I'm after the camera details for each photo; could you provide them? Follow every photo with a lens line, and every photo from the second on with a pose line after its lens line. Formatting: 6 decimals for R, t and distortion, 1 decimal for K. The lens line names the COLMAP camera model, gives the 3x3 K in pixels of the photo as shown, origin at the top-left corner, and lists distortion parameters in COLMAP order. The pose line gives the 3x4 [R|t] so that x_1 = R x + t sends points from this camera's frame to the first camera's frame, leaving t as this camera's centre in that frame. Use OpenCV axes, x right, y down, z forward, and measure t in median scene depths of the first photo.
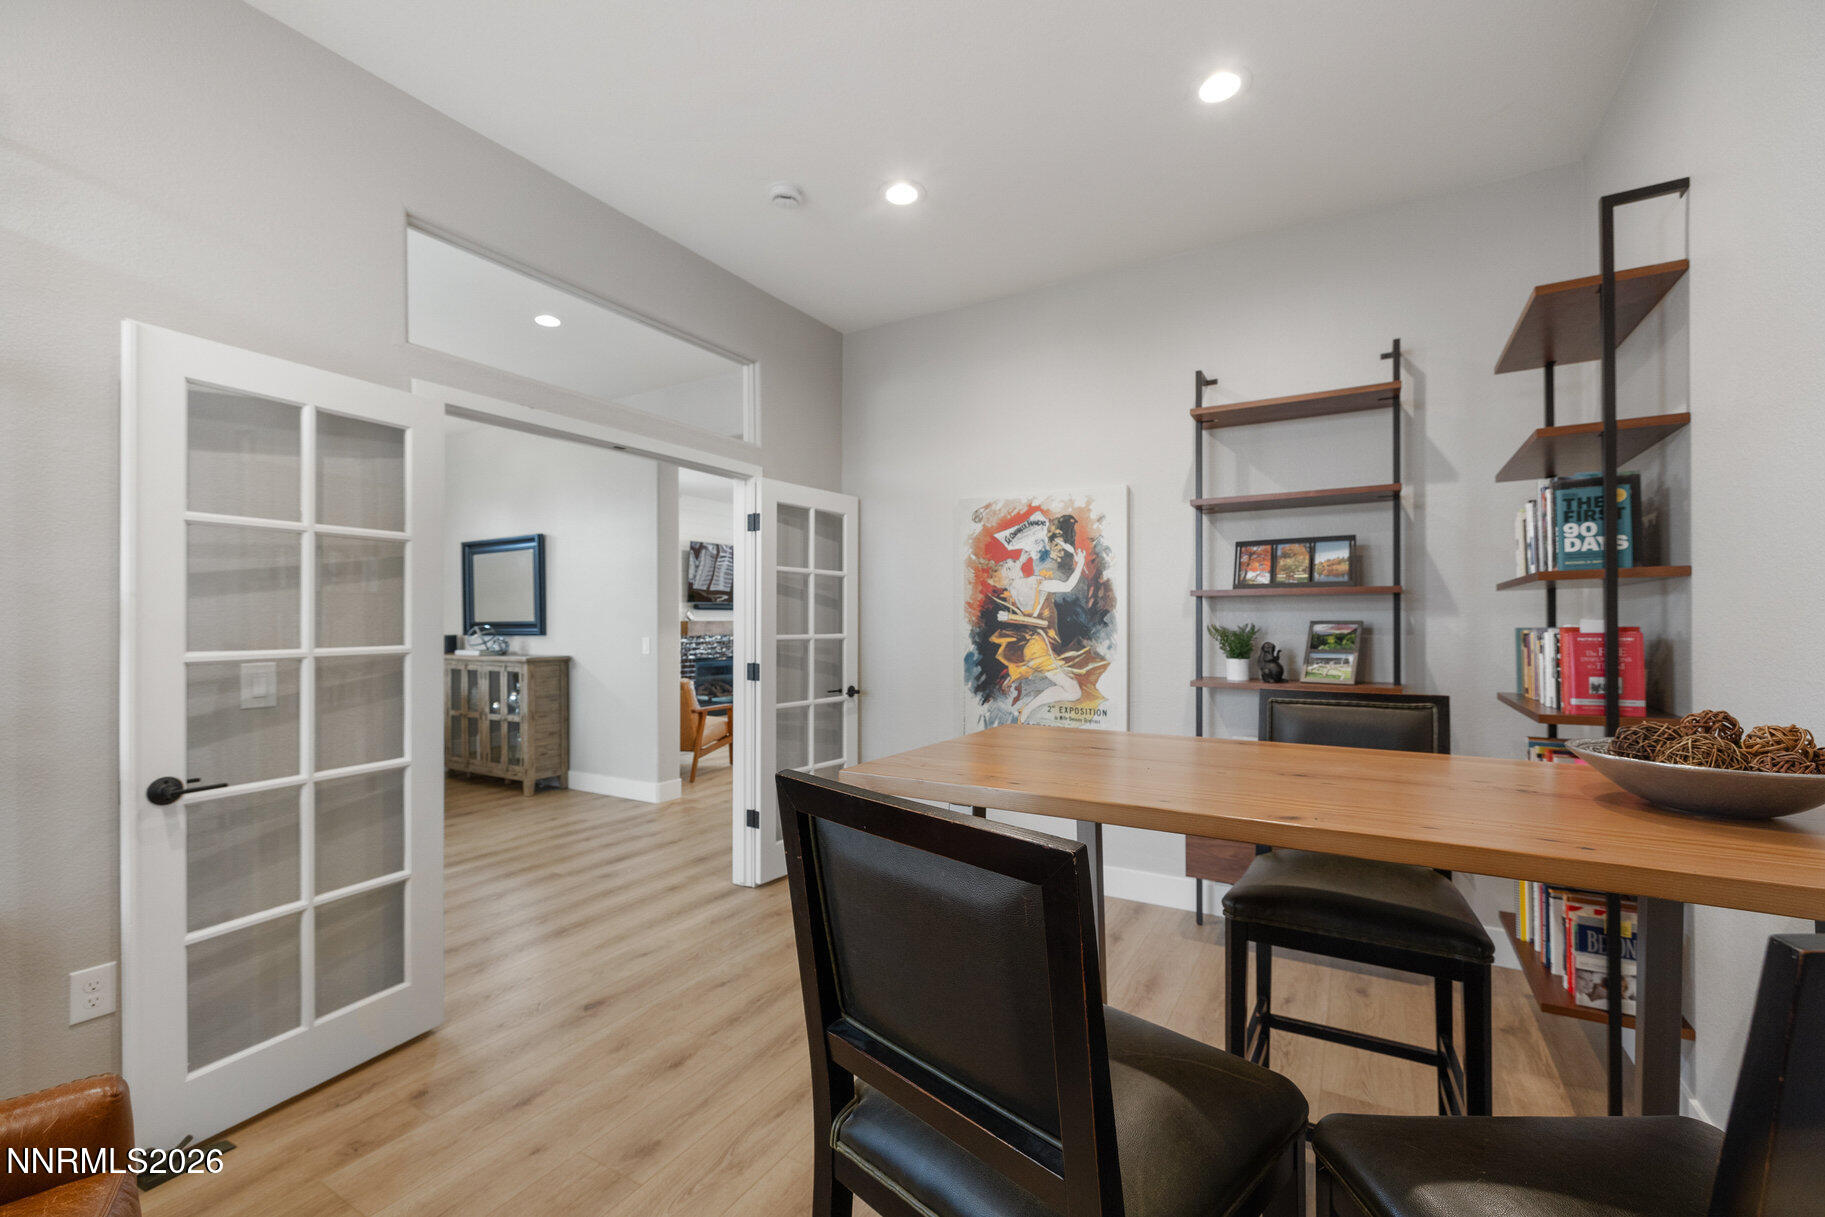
lens RADIAL K [[757.4, 0, 900.9], [0, 757.4, 619.6], [0, 0, 1]] dist [0.001045, -0.000197]
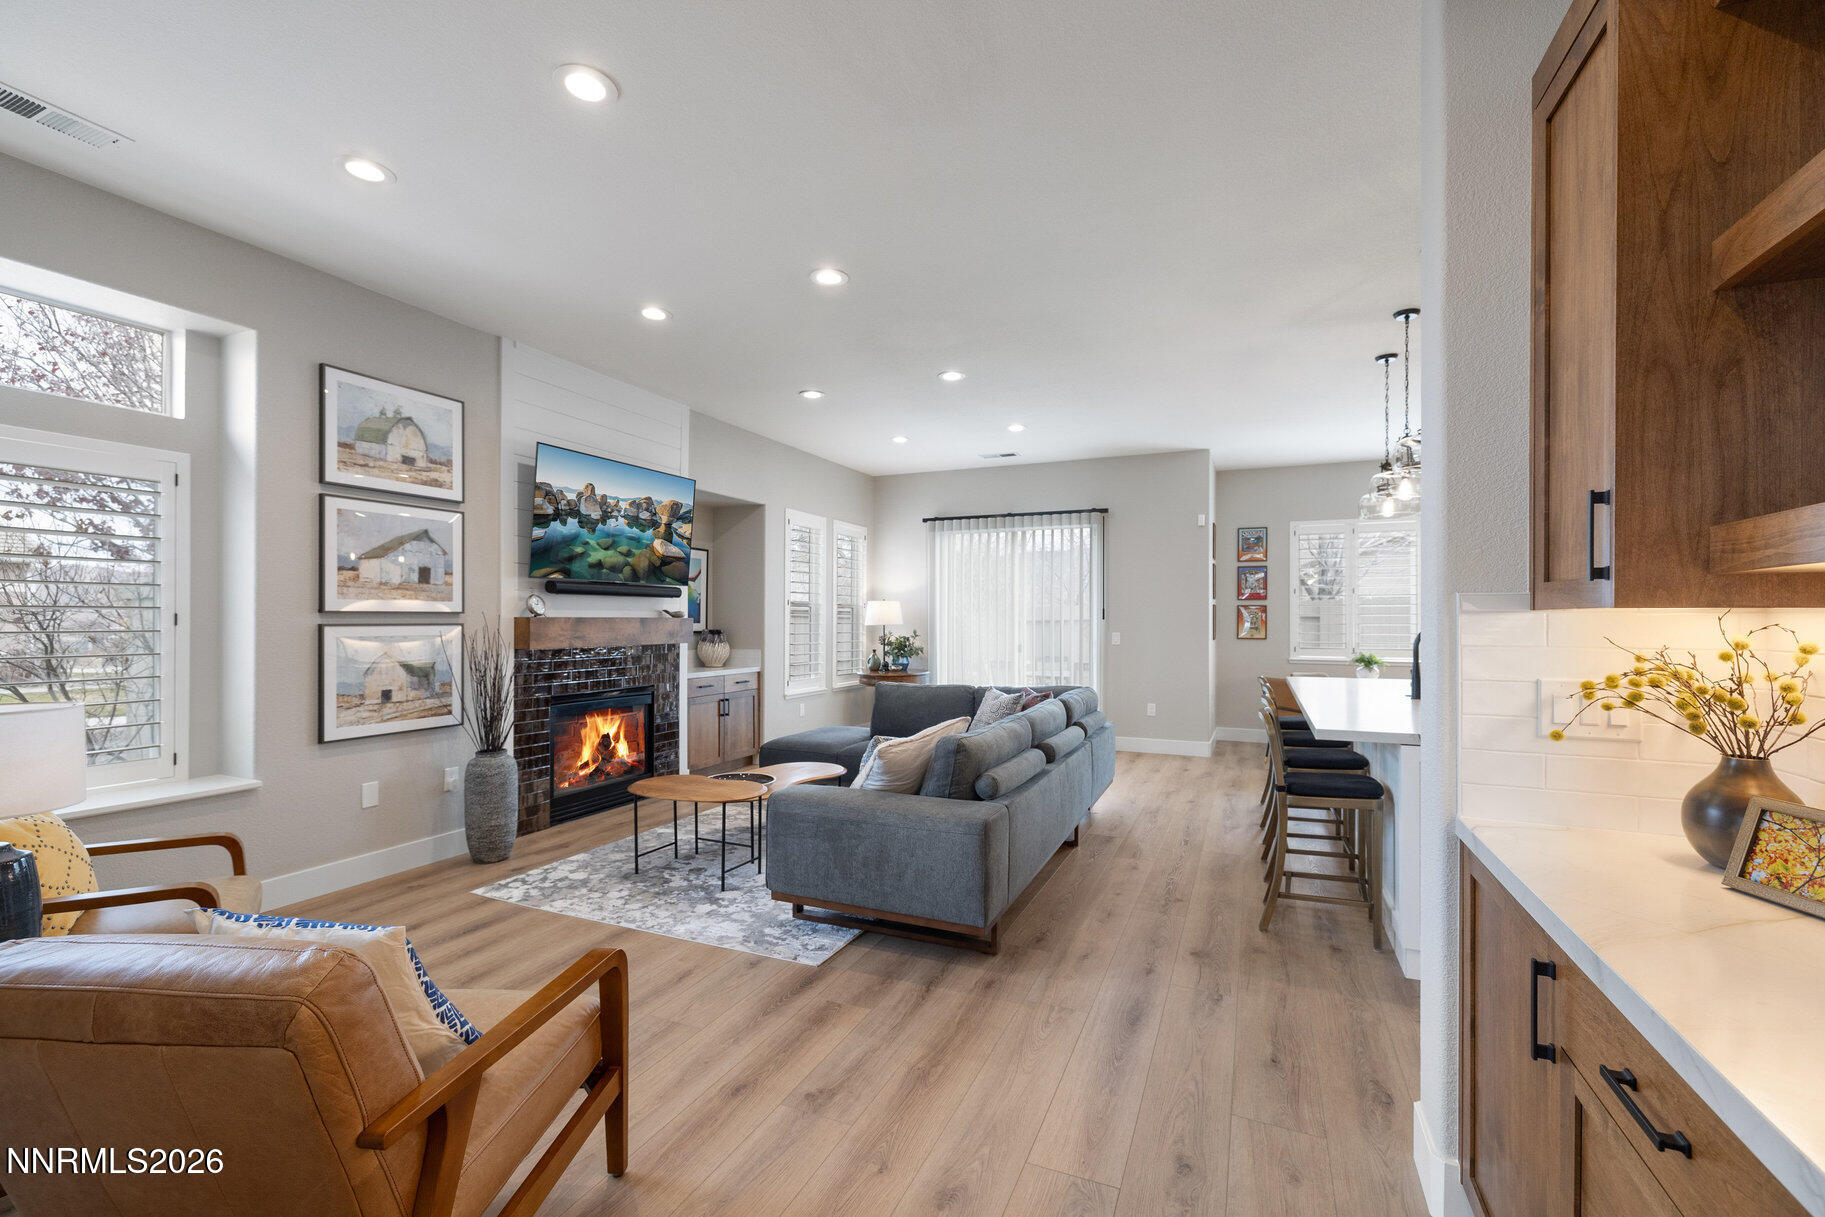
lens RADIAL K [[757.4, 0, 908.9], [0, 757.4, 615.2], [0, 0, 1]] dist [0.001045, -0.000197]
pose [[0.994341, 0.004187, 0.106157, -0.103142], [-0.003503, 0.999972, -0.006627, 0.002901], [-0.106182, 0.006218, 0.994327, 0.519942]]
